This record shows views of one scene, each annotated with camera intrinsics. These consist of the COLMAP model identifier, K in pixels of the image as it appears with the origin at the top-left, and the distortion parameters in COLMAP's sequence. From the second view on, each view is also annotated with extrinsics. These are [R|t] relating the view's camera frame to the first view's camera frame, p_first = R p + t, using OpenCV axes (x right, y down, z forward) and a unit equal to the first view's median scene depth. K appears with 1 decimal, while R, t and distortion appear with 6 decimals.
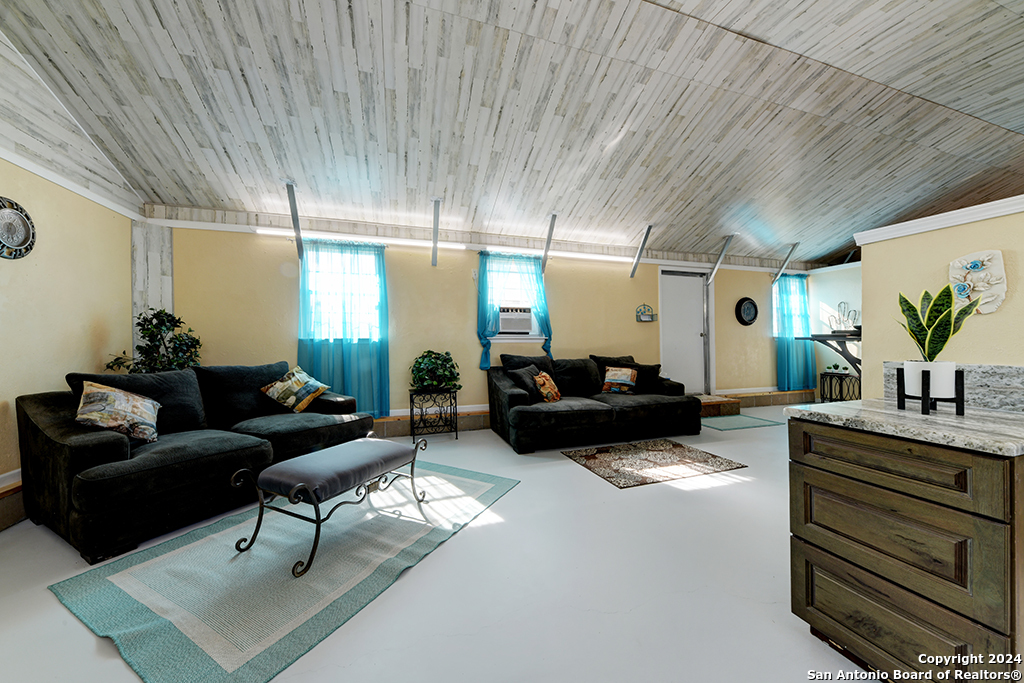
lens RADIAL K [[356.0, 0, 518.9], [0, 356.0, 338.4], [0, 0, 1]] dist [0.000672, 0.000043]
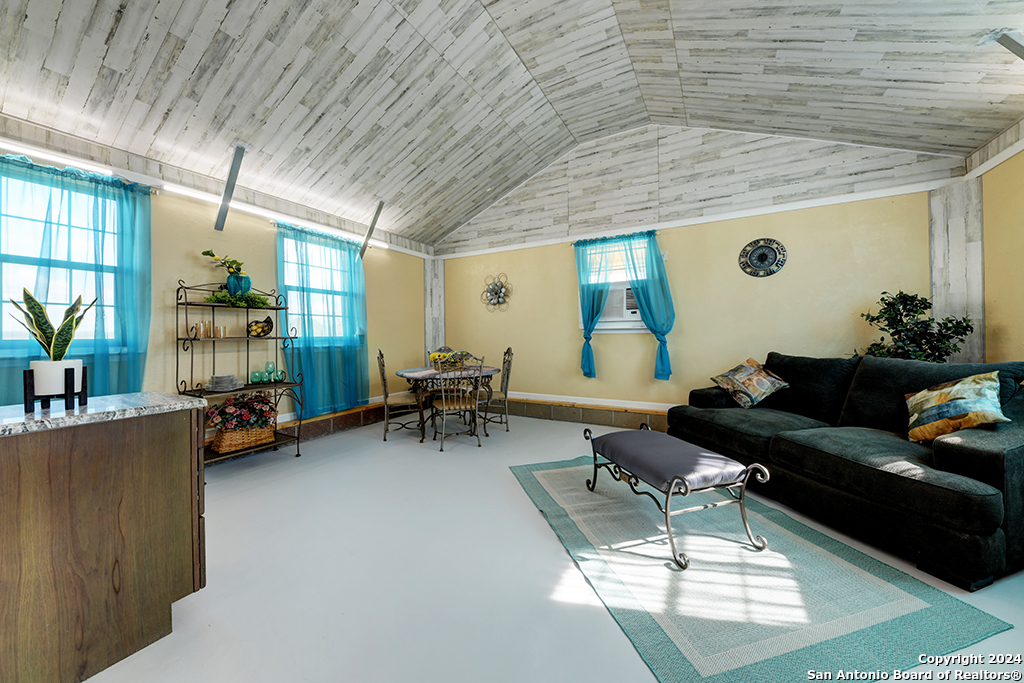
lens RADIAL K [[356.0, 0, 518.9], [0, 356.0, 338.4], [0, 0, 1]] dist [0.000672, 0.000043]
pose [[-0.740440, 0.022342, -0.671751, 0.390662], [0.020224, 0.999735, 0.010958, 0.010544], [0.671818, -0.005471, -0.740696, 1.277217]]
